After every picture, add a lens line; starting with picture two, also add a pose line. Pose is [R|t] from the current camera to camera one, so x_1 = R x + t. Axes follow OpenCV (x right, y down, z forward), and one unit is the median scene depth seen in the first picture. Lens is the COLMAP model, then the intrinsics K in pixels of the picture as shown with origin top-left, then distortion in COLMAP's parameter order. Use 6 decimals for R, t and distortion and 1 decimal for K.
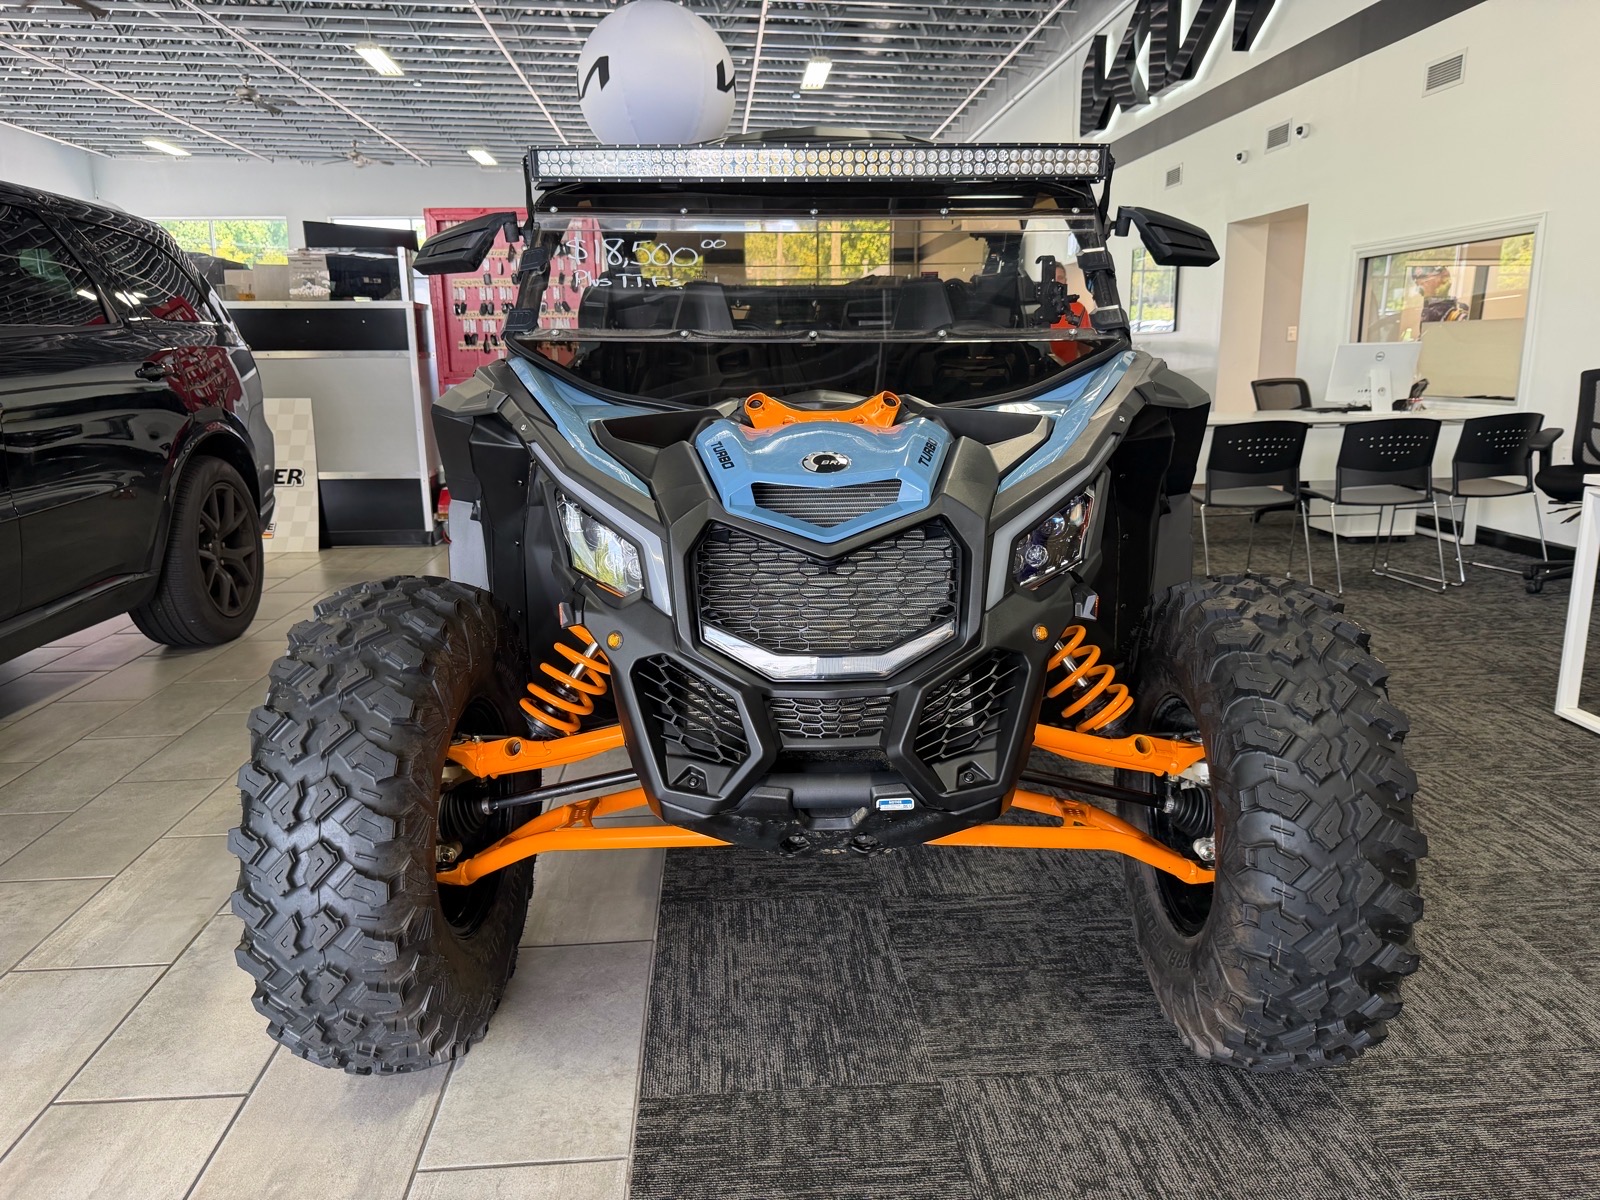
lens RADIAL K [[1144.3, 0, 800.0], [0, 1144.3, 600.0], [0, 0, 1]] dist [0.003531, -0.017422]
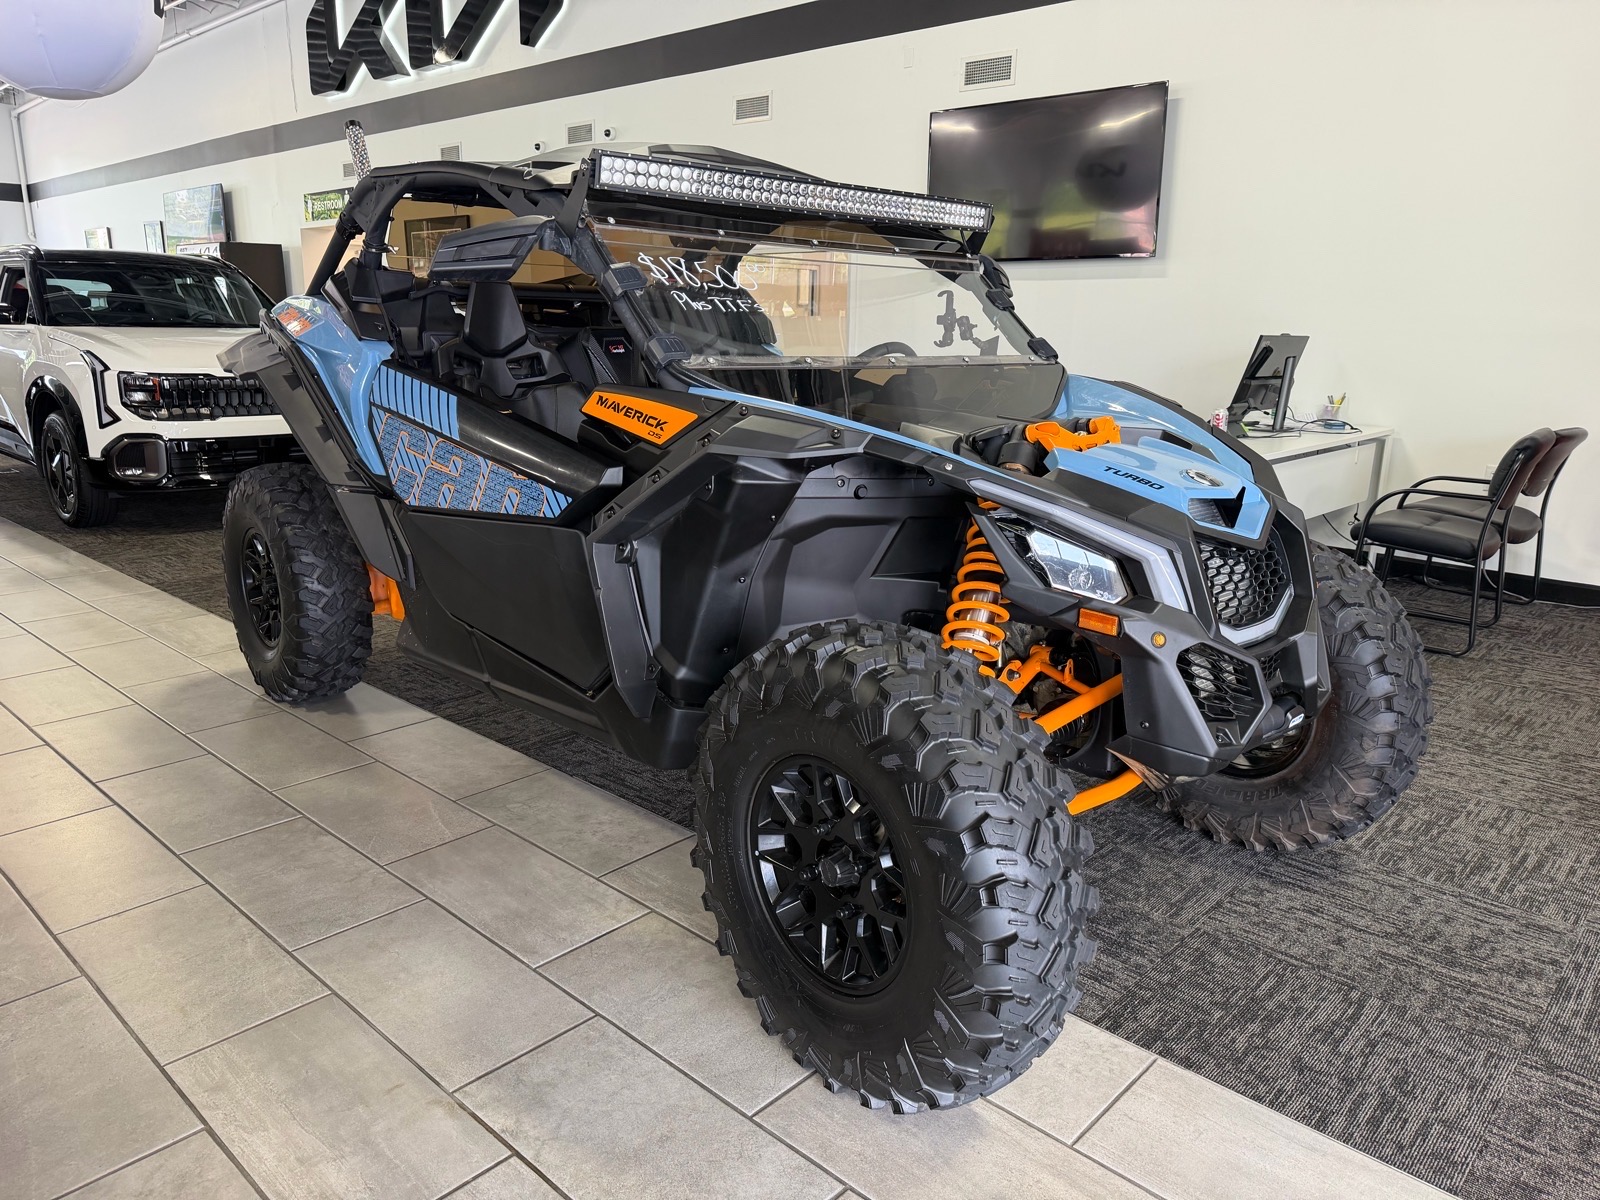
lens RADIAL K [[1144.3, 0, 800.0], [0, 1144.3, 600.0], [0, 0, 1]] dist [0.003531, -0.017422]
pose [[0.722777, -0.141854, 0.676366, -0.855111], [0.119920, 0.989603, 0.079400, -0.102770], [-0.680598, 0.023722, 0.732273, 0.249756]]
